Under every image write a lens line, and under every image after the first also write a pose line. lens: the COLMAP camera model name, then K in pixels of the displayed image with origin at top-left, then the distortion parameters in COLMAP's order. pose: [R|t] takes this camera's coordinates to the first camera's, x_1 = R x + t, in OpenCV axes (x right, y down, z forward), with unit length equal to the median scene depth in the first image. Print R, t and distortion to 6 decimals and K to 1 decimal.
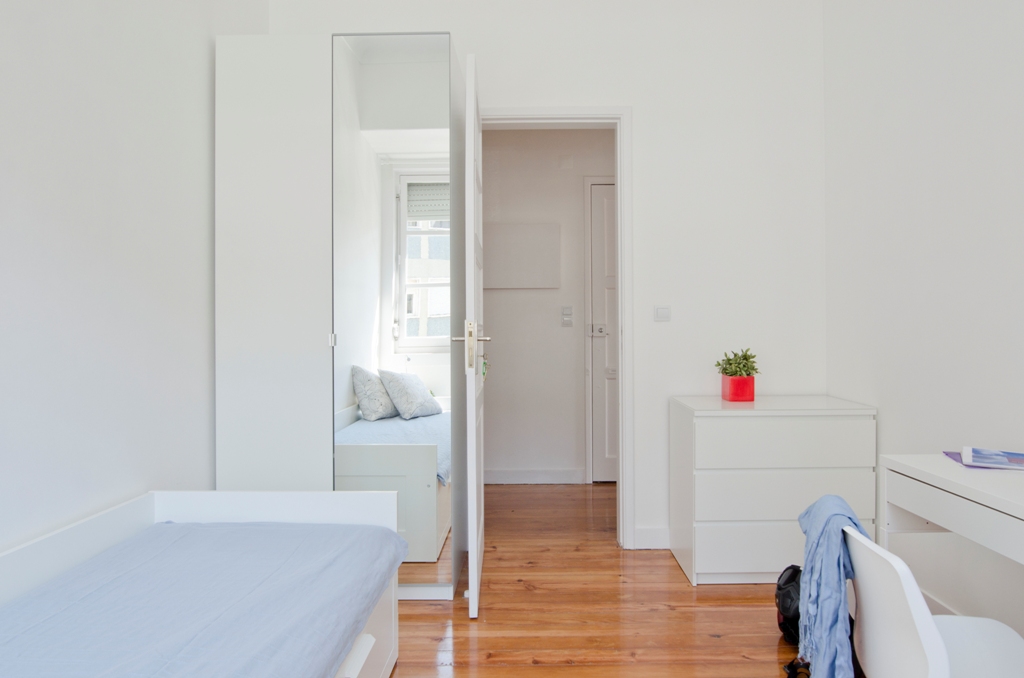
lens RADIAL K [[640.1, 0, 512.6], [0, 640.1, 336.6], [0, 0, 1]] dist [-0.004739, -0.001098]
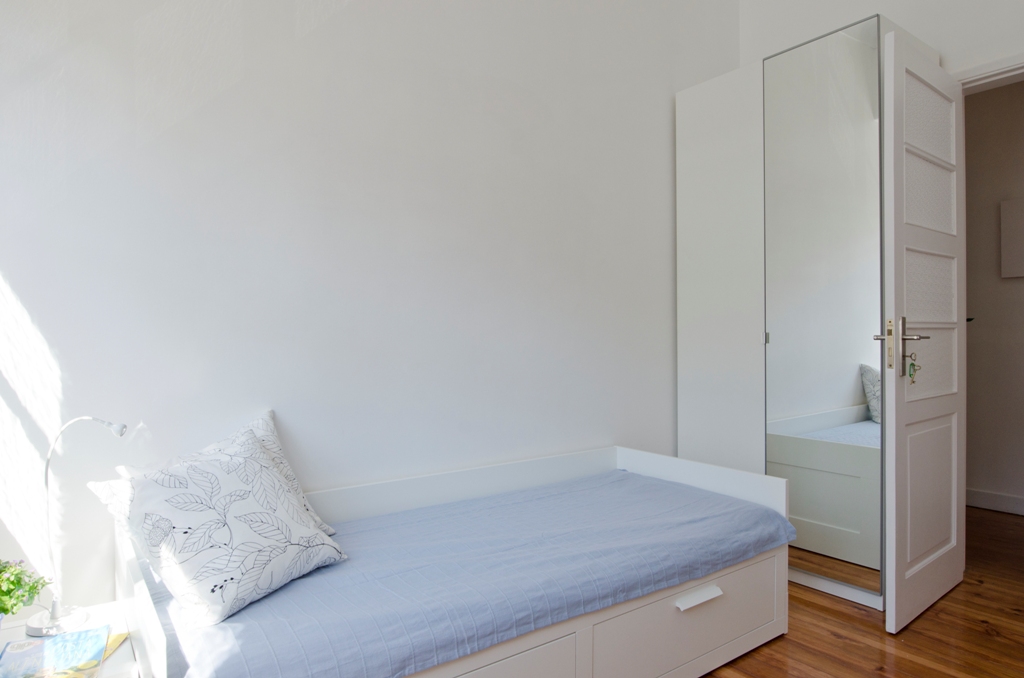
lens RADIAL K [[624.5, 0, 512.5], [0, 624.5, 347.8], [0, 0, 1]] dist [-0.005996, -0.002438]
pose [[0.604242, 0.019170, -0.796570, 0.319117], [-0.001725, 0.999740, 0.022750, -0.001563], [0.796799, -0.012373, 0.604118, 0.004418]]
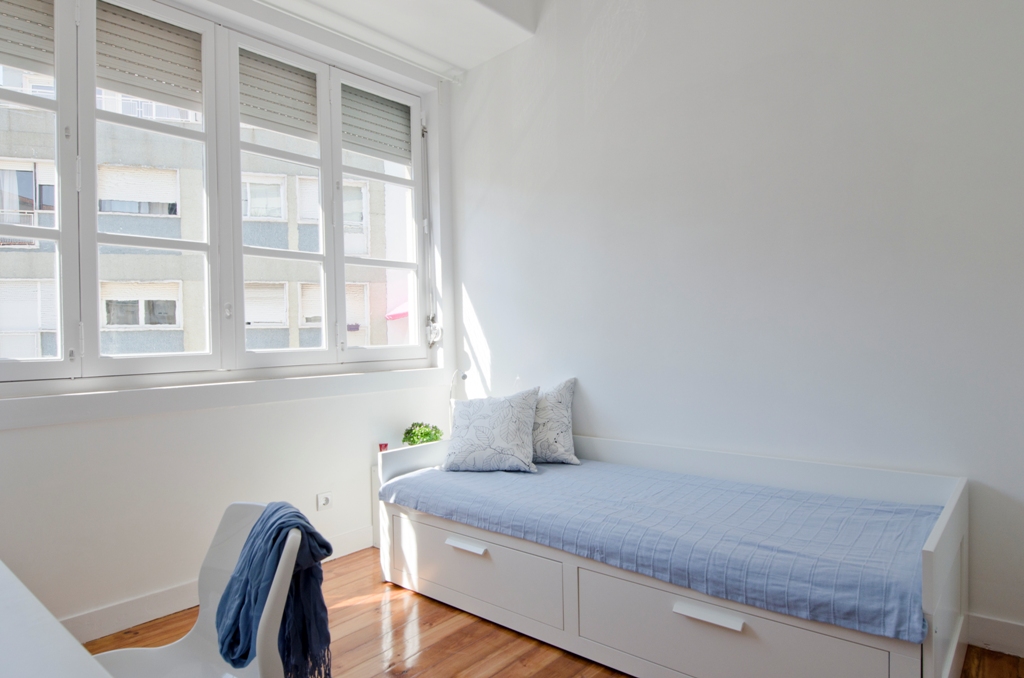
lens RADIAL K [[620.9, 0, 512.4], [0, 620.9, 336.7], [0, 0, 1]] dist [0.002462, 0.000009]
pose [[-0.640718, 0.010100, -0.767710, 0.516244], [0.015195, 0.999884, 0.000473, 0.010866], [0.767626, -0.011363, -0.640797, 0.942039]]
